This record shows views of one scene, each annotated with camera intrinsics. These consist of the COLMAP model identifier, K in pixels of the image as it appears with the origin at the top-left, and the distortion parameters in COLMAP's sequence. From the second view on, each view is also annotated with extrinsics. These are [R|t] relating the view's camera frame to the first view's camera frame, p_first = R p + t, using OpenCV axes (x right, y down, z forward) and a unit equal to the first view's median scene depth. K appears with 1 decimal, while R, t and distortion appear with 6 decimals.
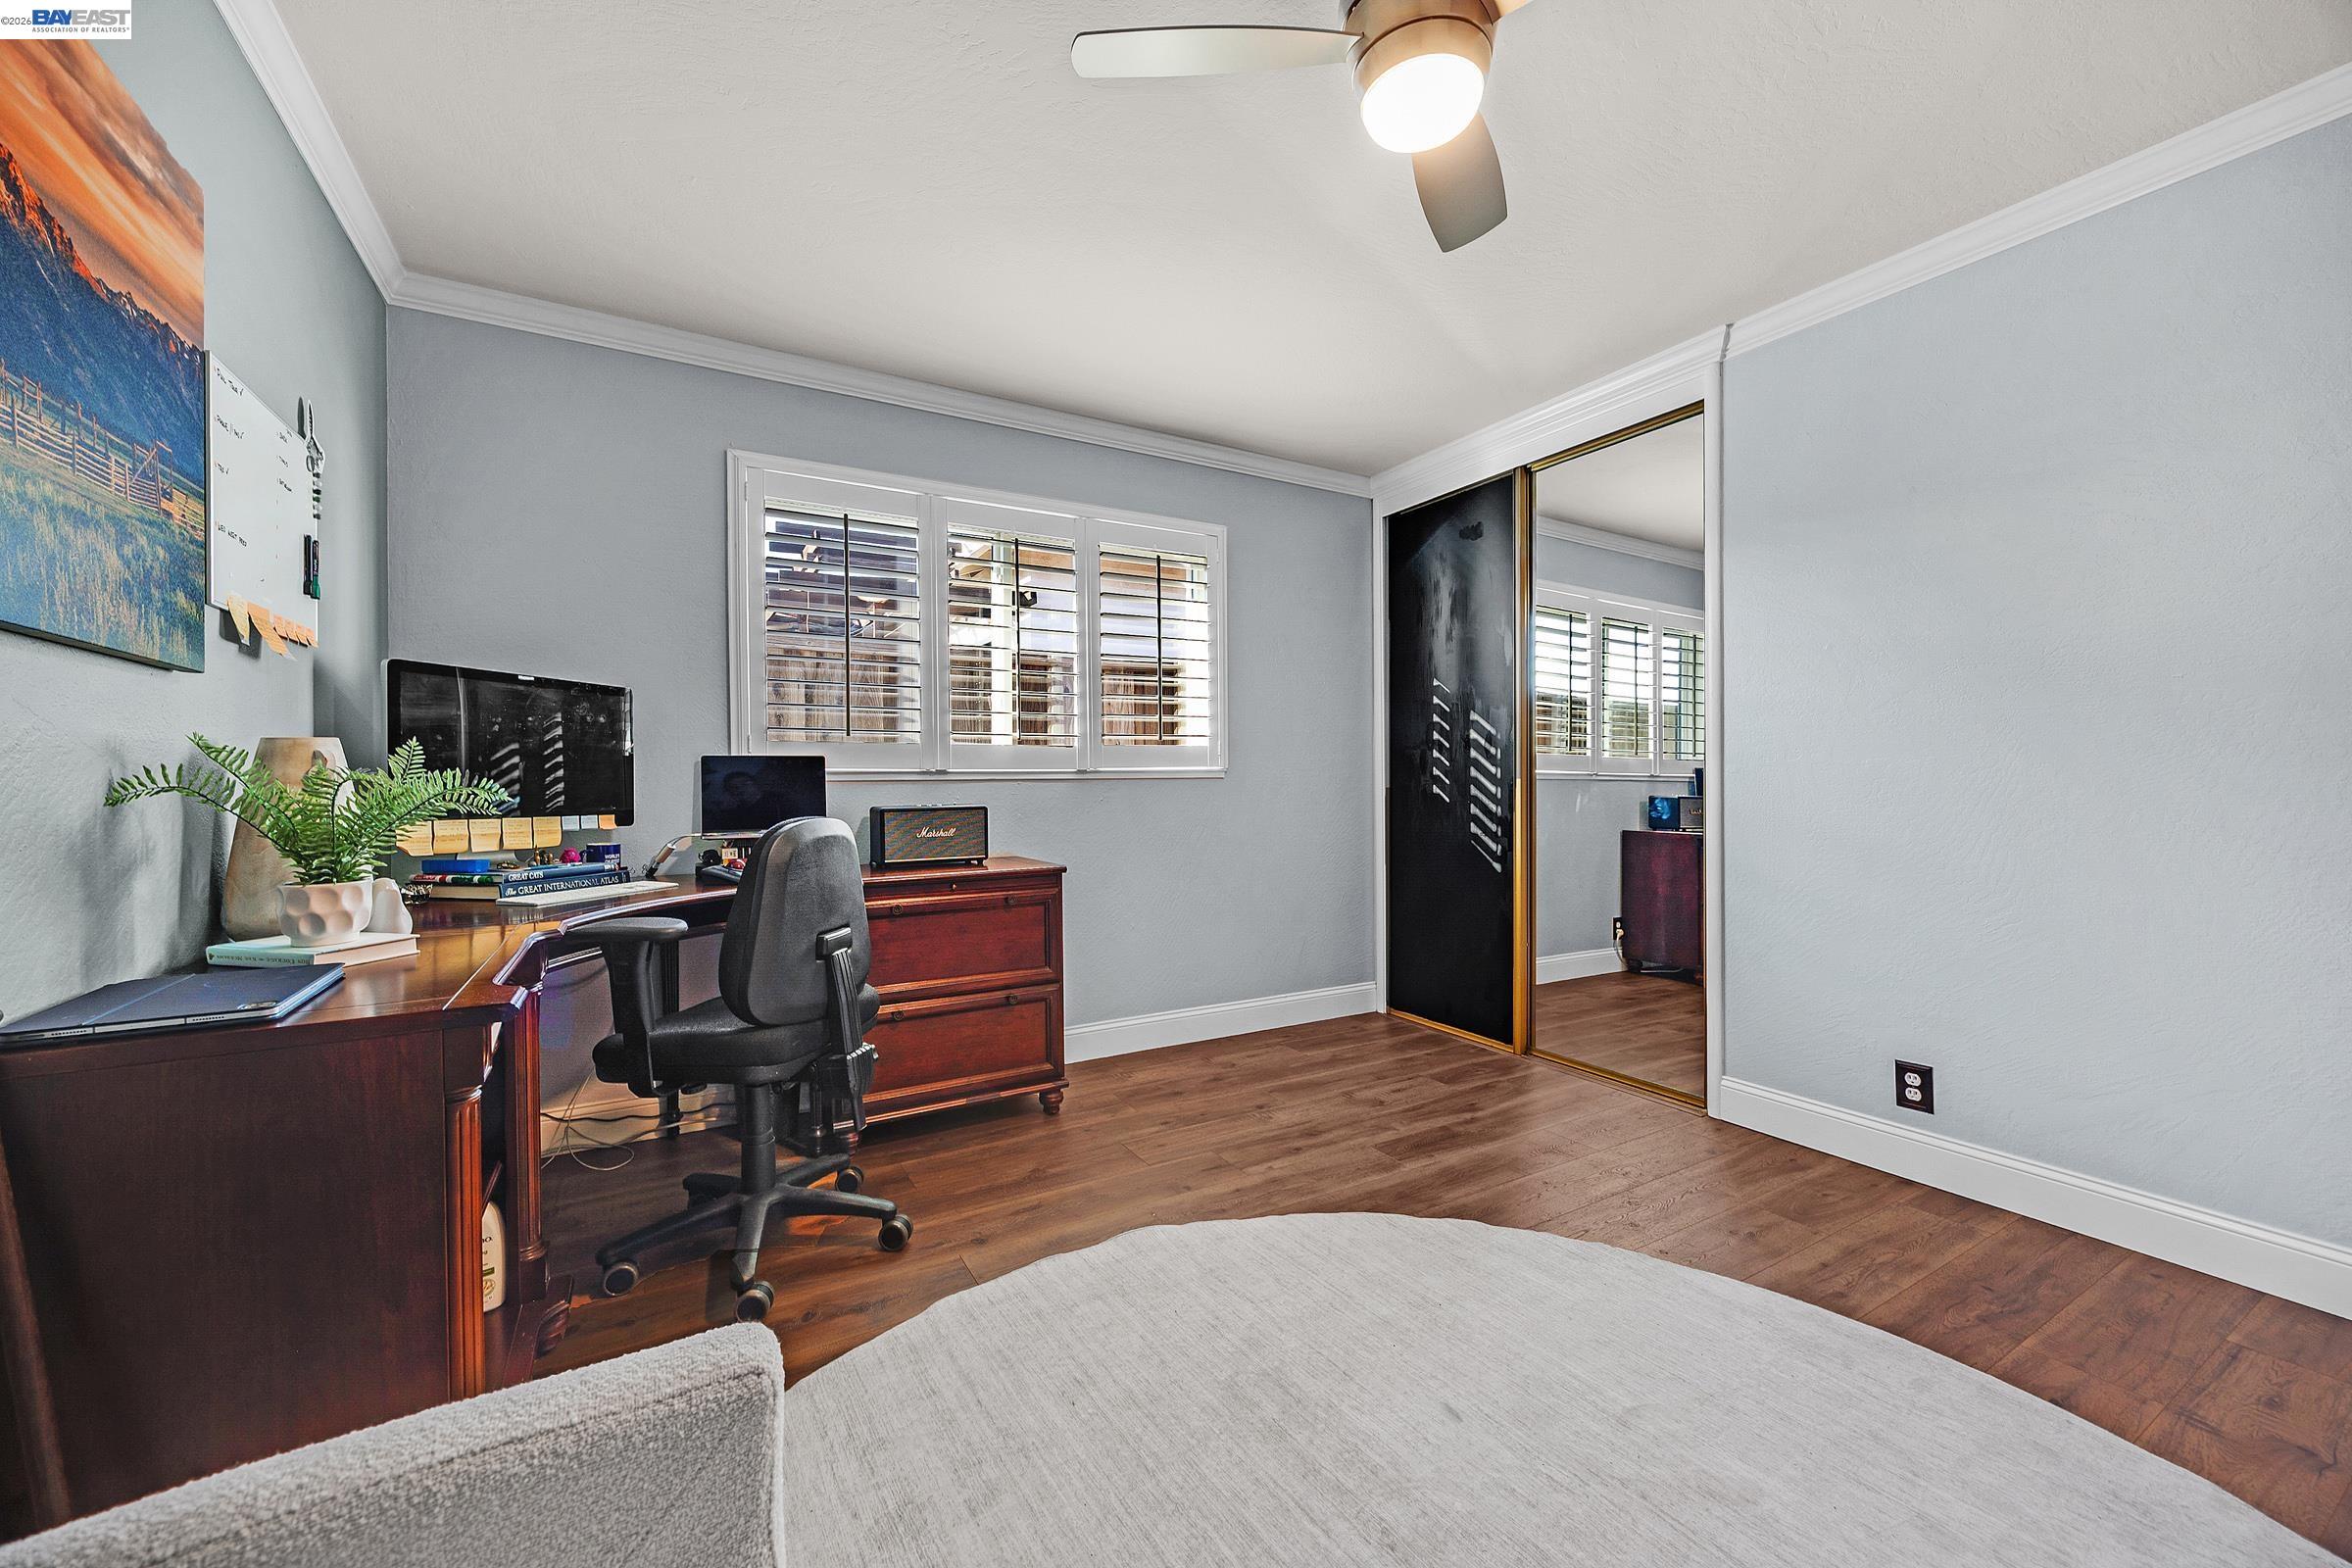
lens RADIAL K [[902.4, 0, 1184.2], [0, 902.4, 781.9], [0, 0, 1]] dist [0.001886, 0.000207]
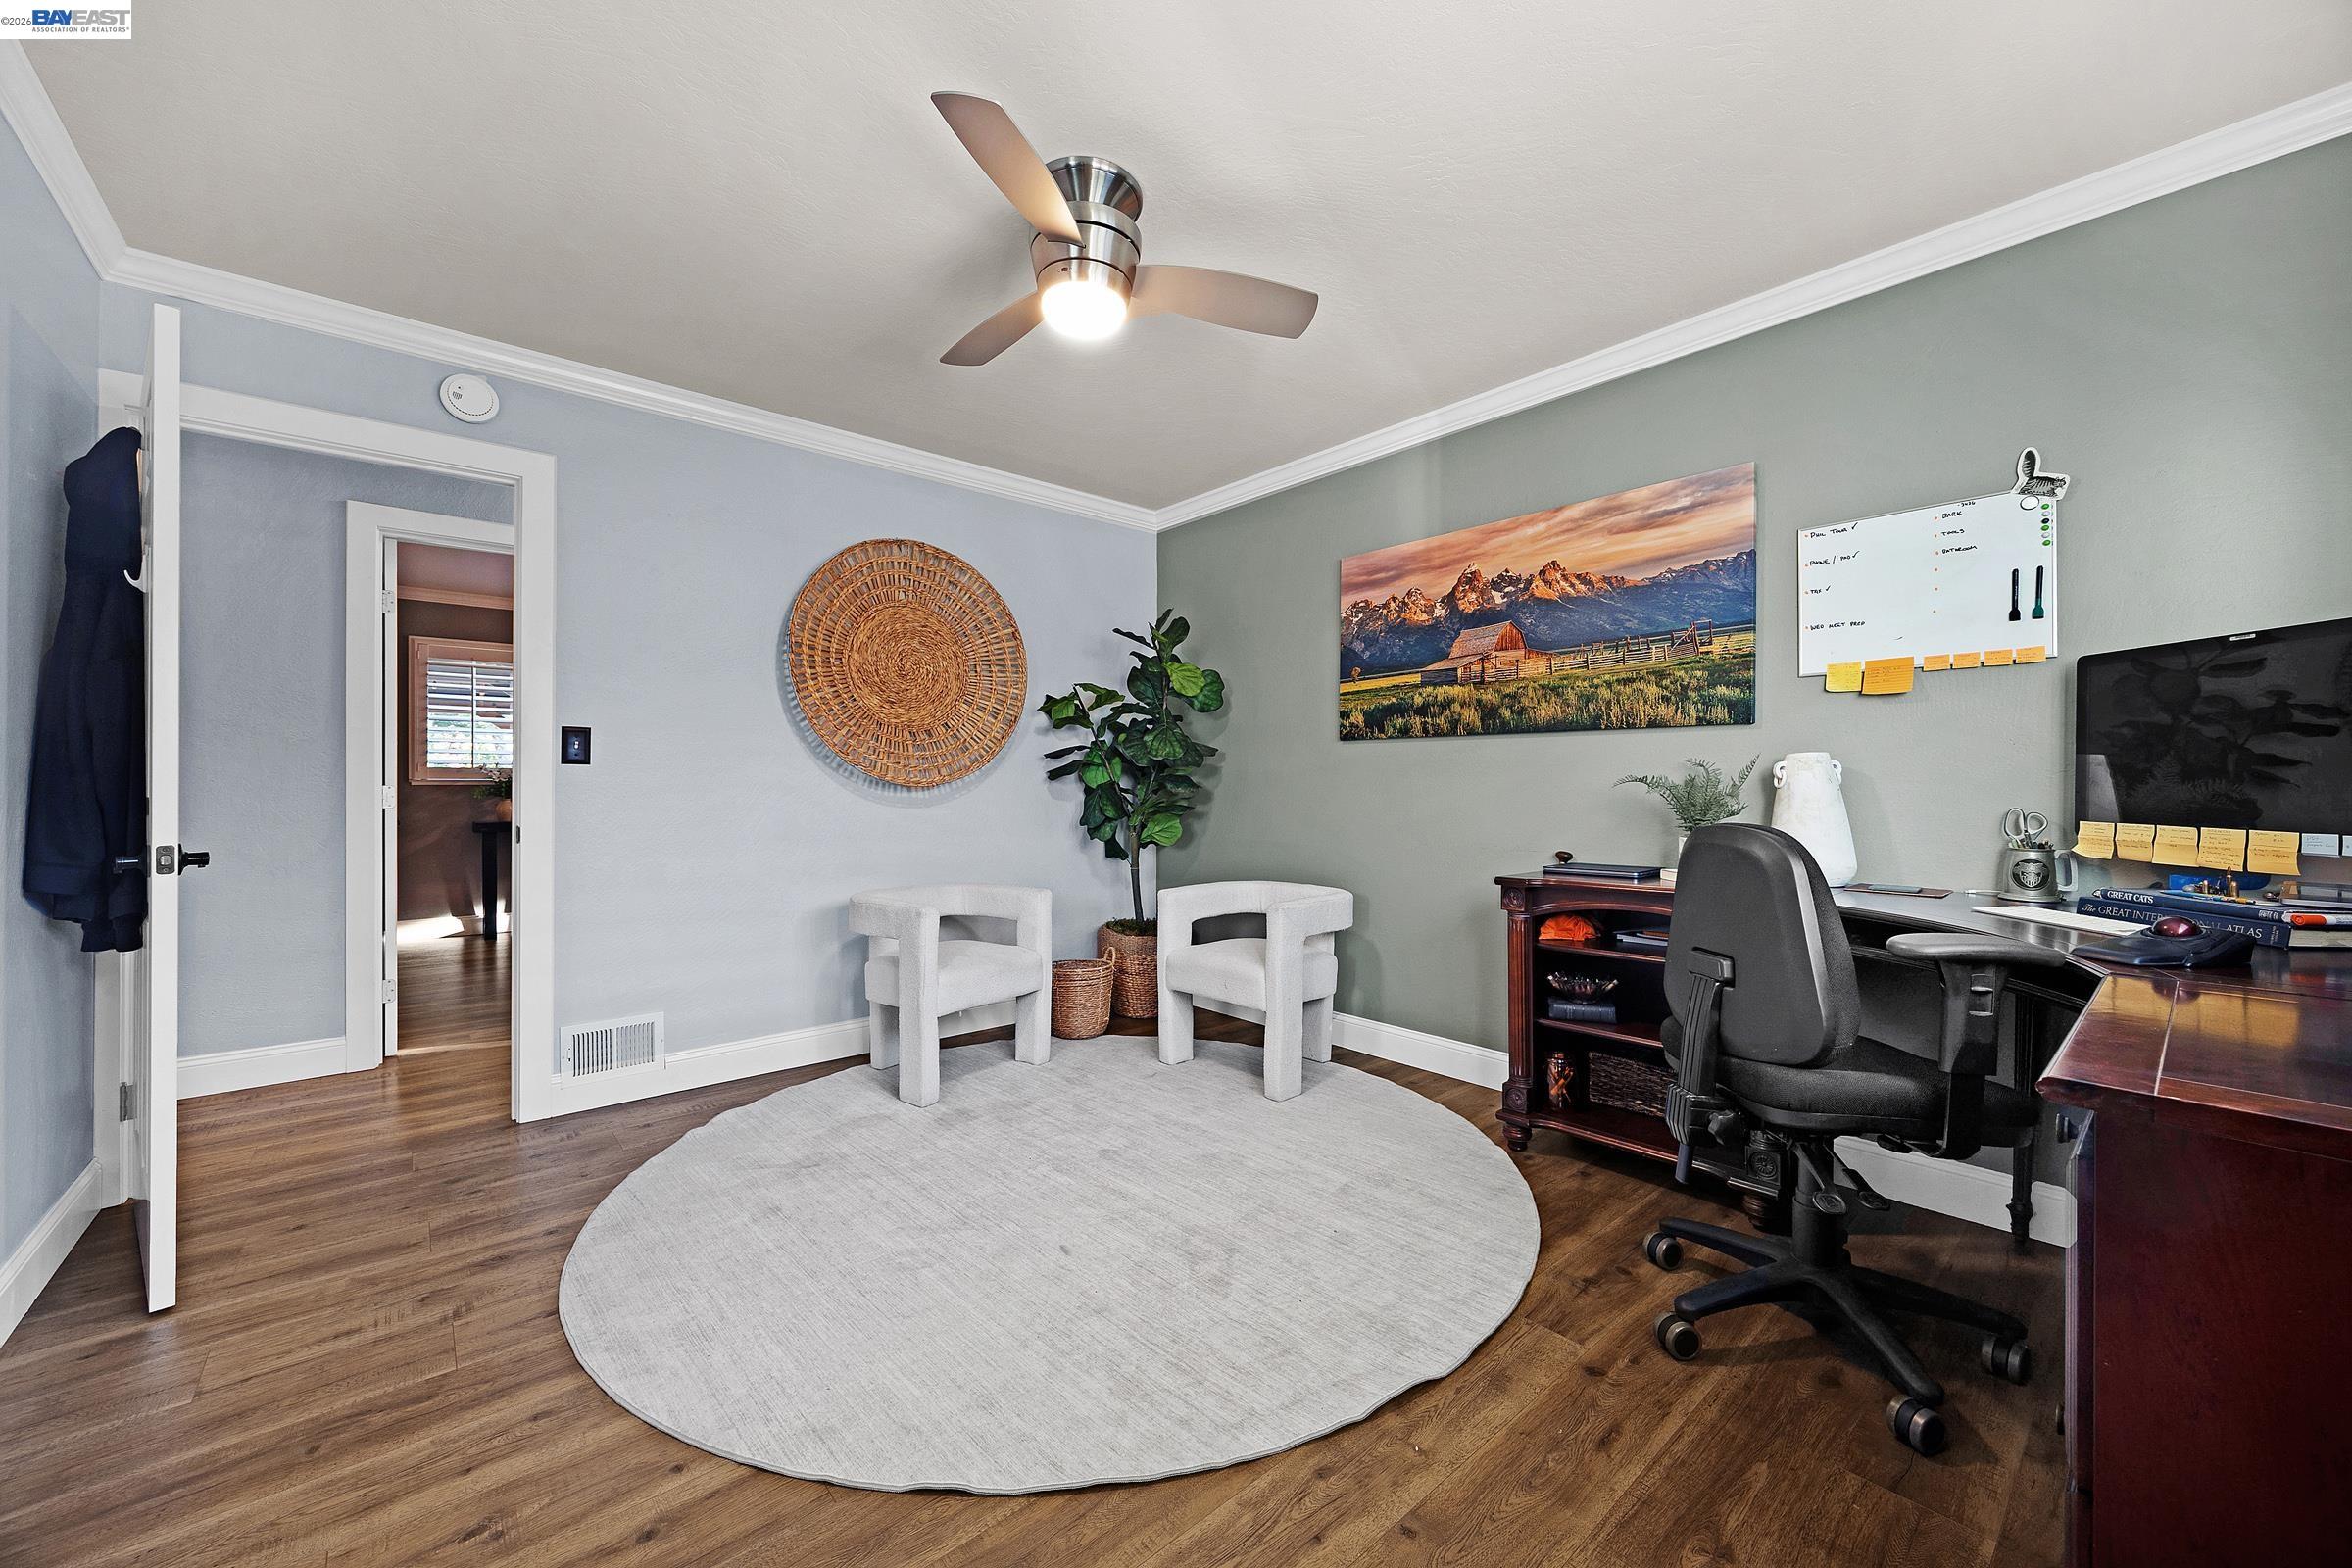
lens RADIAL K [[902.4, 0, 1176.5], [0, 902.4, 786.2], [0, 0, 1]] dist [0.001886, 0.000207]
pose [[-0.983558, 0.007872, -0.180421, 0.313141], [0.007505, 0.999968, 0.002716, -0.004524], [0.180437, 0.001317, -0.983586, 1.994247]]
